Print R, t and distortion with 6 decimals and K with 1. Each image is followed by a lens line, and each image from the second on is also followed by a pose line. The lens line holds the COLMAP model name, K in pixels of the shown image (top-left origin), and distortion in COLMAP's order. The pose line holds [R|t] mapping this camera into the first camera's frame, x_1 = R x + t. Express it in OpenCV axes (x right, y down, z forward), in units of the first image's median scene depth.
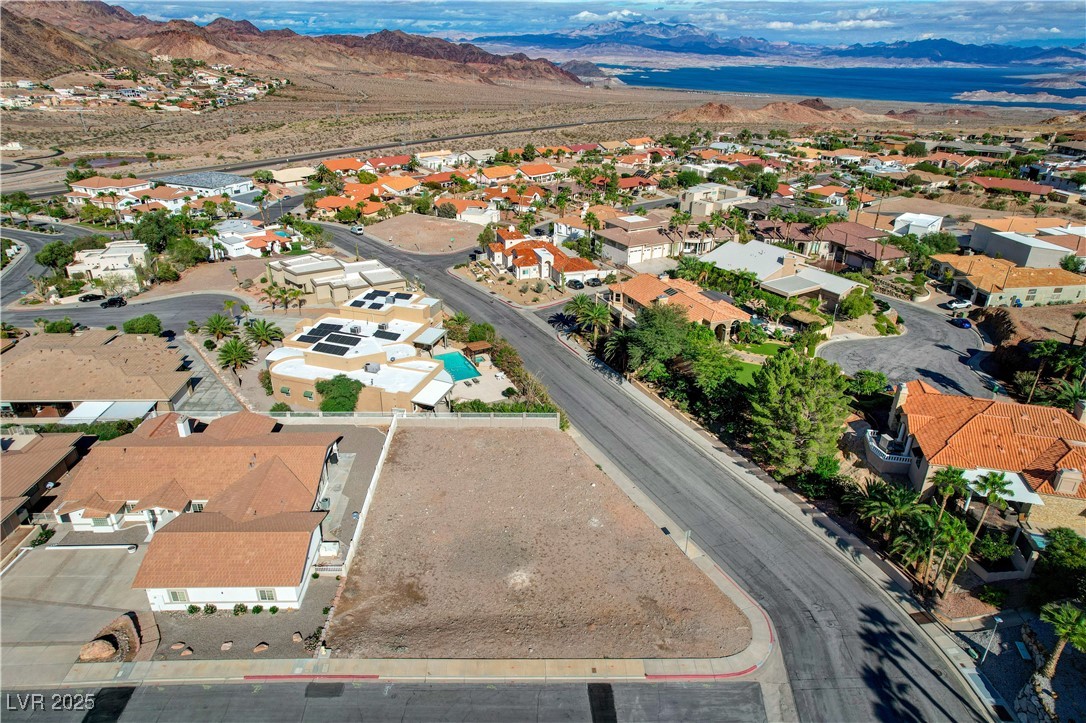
lens RADIAL K [[695.1, 0, 547.9], [0, 695.1, 366.2], [0, 0, 1]] dist [-0.066182, 0.069771]
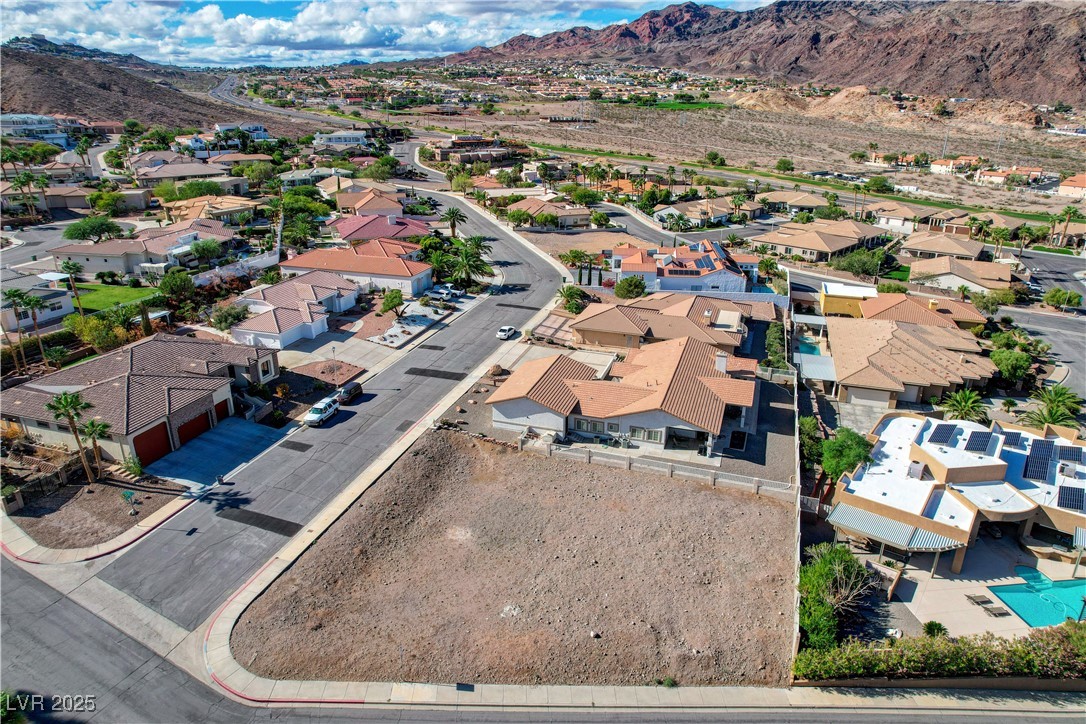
lens RADIAL K [[686.0, 0, 541.0], [0, 686.0, 364.2], [0, 0, 1]] dist [-0.061430, 0.056596]
pose [[-0.359331, 0.325499, -0.874604, 0.275194], [-0.406031, 0.789310, 0.460574, -0.149748], [0.840250, 0.520615, -0.151461, 0.450797]]
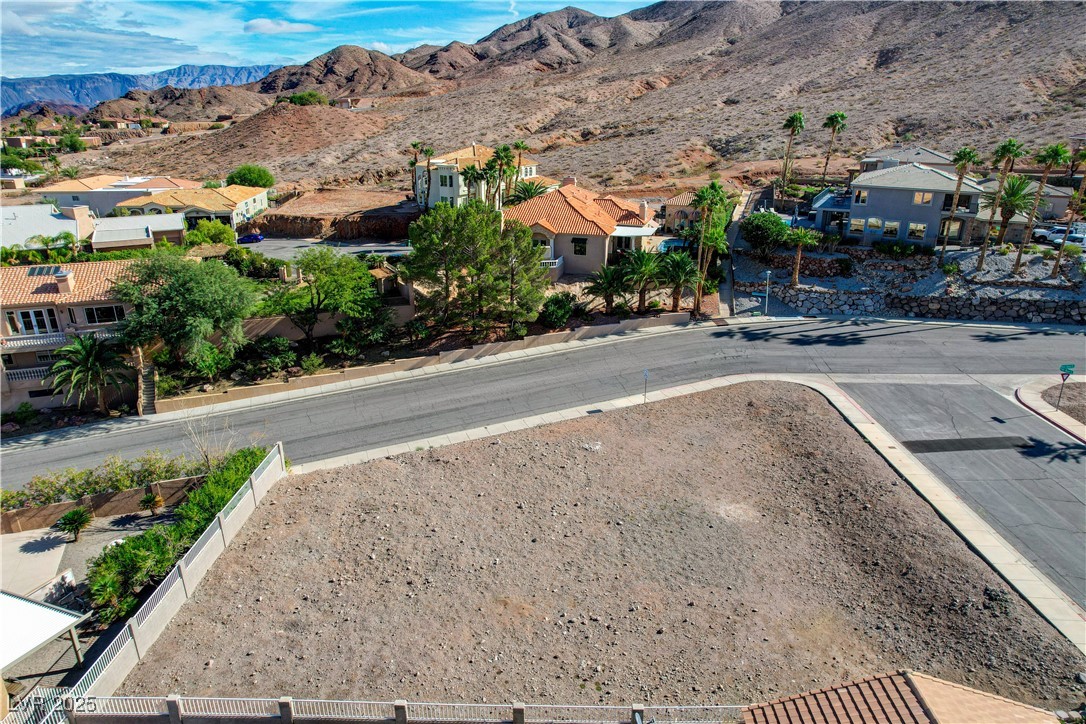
lens RADIAL K [[697.0, 0, 543.4], [0, 697.0, 351.5], [0, 0, 1]] dist [-0.087901, 0.082098]
pose [[0.055117, -0.353072, 0.933971, -0.238216], [0.421969, 0.855994, 0.298692, -0.033065], [-0.904933, 0.377644, 0.196165, 0.395250]]
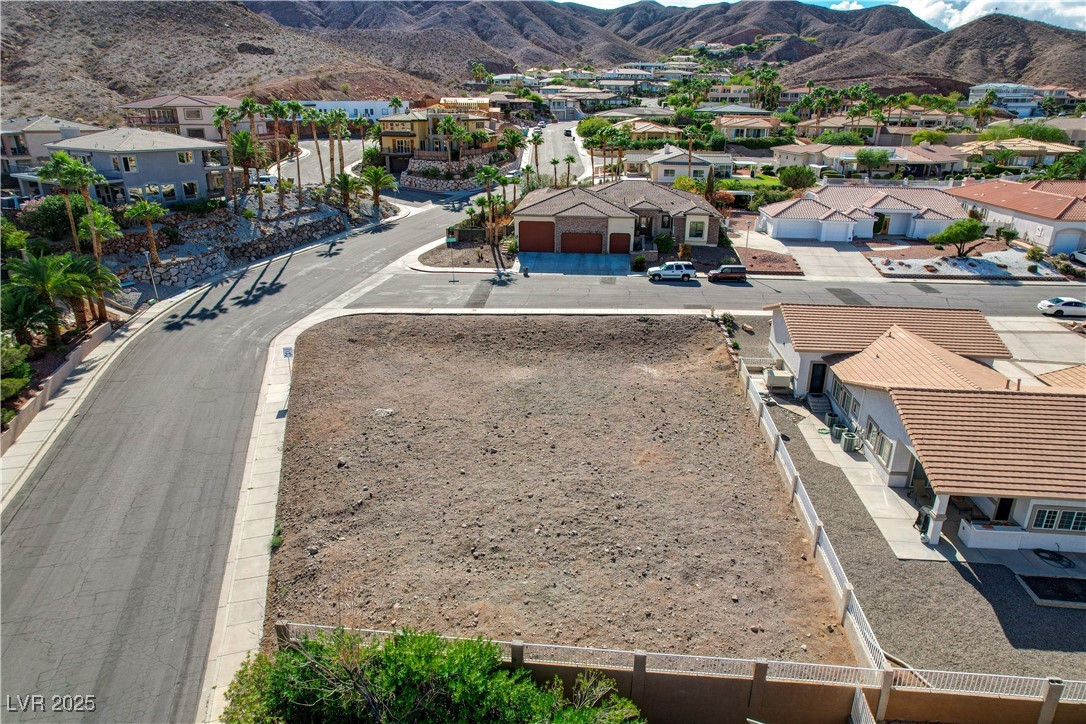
lens RADIAL K [[695.0, 0, 543.0], [0, 695.0, 352.5], [0, 0, 1]] dist [-0.066584, 0.072827]
pose [[-0.991227, -0.066272, 0.114356, -0.063267], [0.034126, 0.707548, 0.705841, -0.112158], [-0.127689, 0.703551, -0.699079, 0.622525]]
